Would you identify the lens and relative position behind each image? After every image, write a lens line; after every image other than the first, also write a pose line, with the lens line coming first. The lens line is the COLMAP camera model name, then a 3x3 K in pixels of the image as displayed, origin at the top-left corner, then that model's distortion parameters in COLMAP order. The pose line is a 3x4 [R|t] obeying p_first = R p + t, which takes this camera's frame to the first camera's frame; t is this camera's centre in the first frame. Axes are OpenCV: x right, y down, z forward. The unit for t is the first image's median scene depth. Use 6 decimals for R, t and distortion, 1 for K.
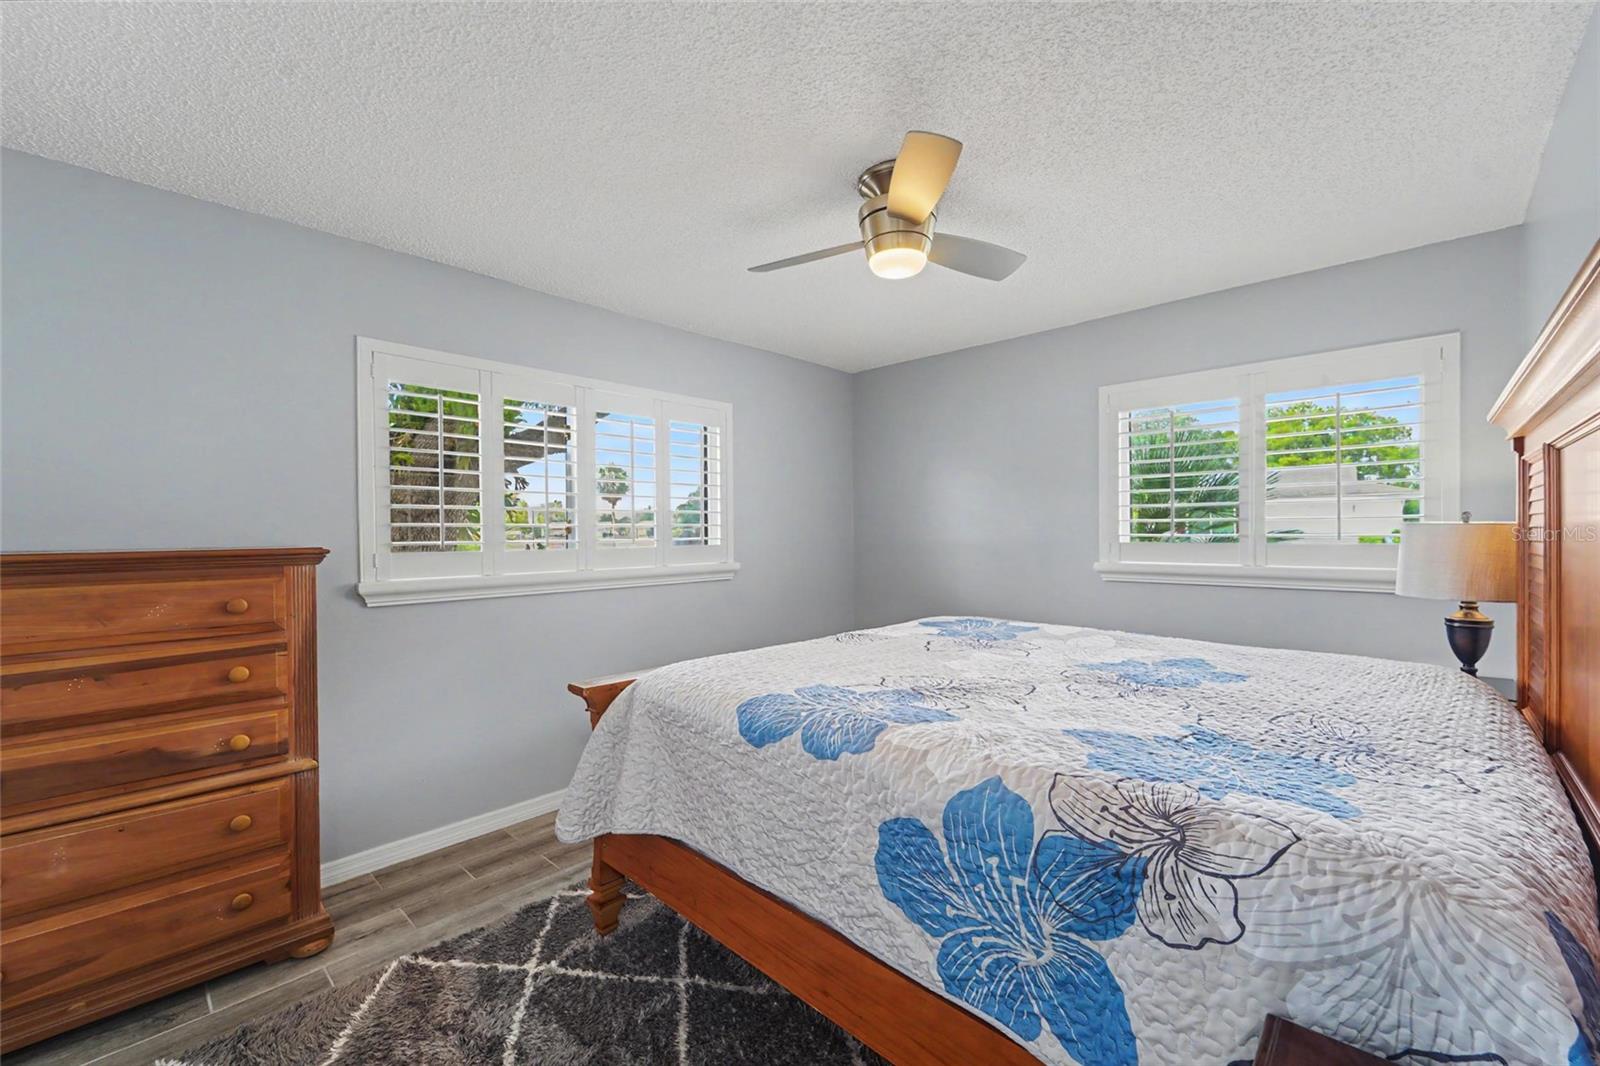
lens RADIAL K [[650.8, 0, 799.5], [0, 650.8, 521.2], [0, 0, 1]] dist [0.001819, -0.000319]
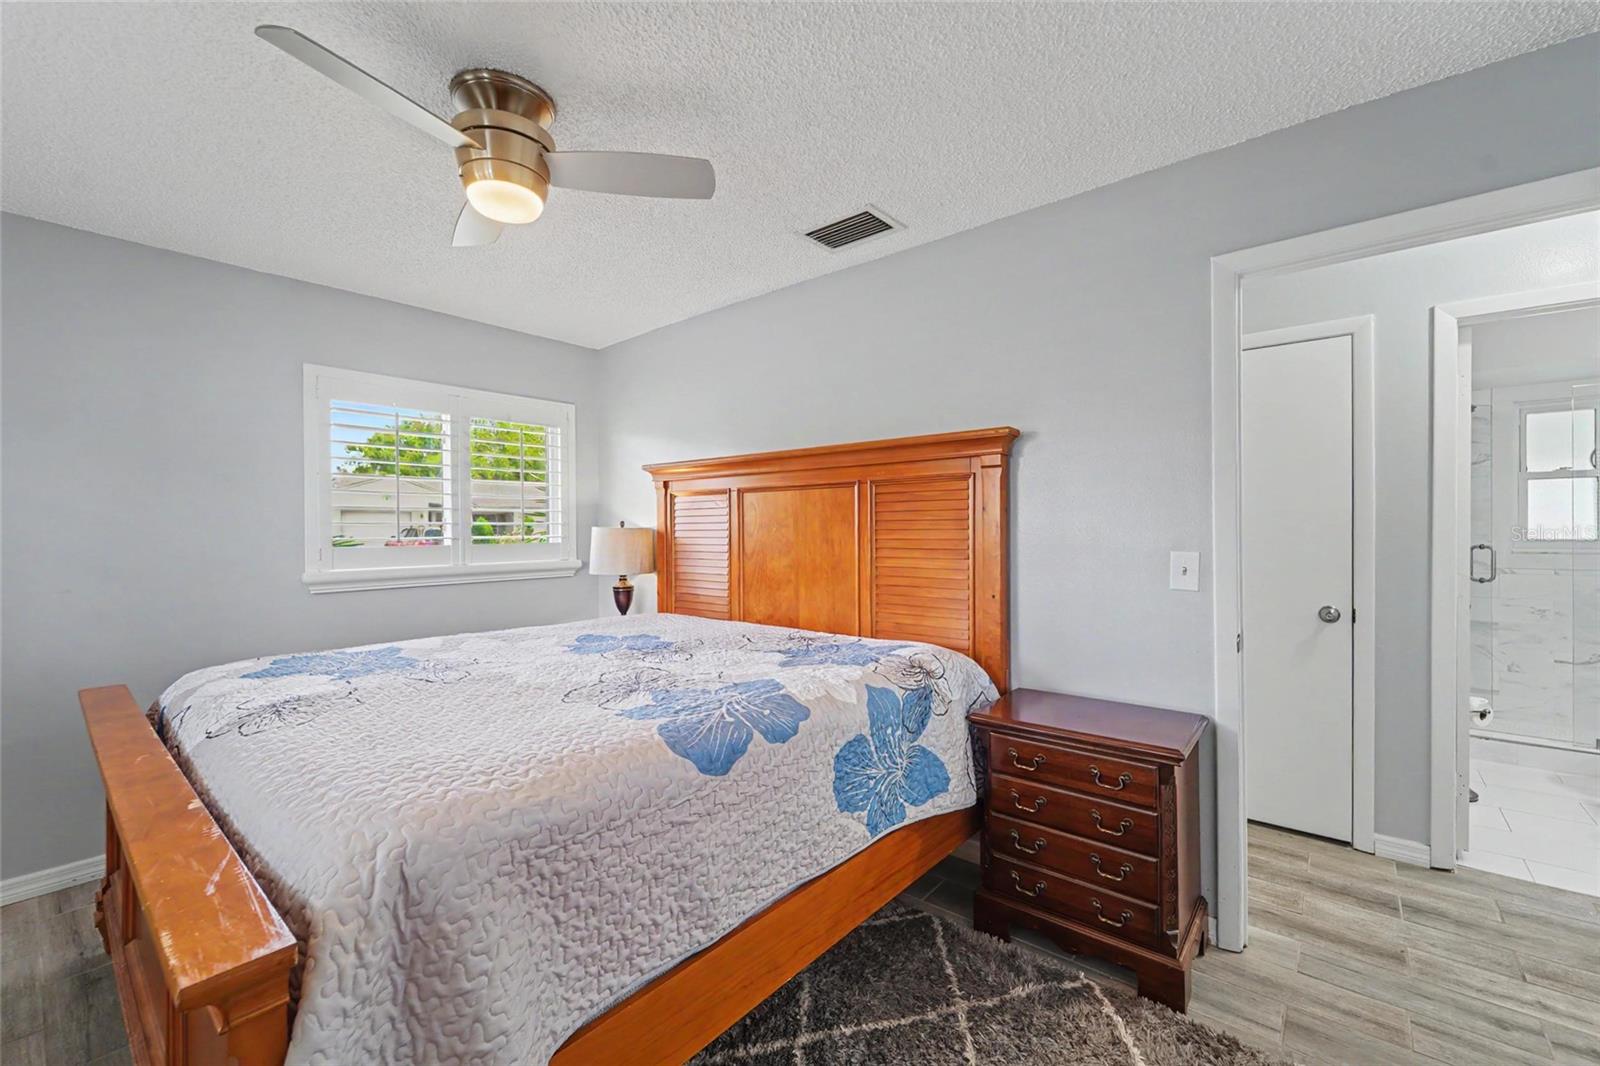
lens RADIAL K [[650.8, 0, 799.5], [0, 650.8, 521.2], [0, 0, 1]] dist [0.001819, -0.000319]
pose [[-0.062105, 0.019639, 0.997876, -1.223983], [-0.003037, 0.999798, -0.019866, 0.033182], [-0.998065, -0.004264, -0.062033, 1.236764]]
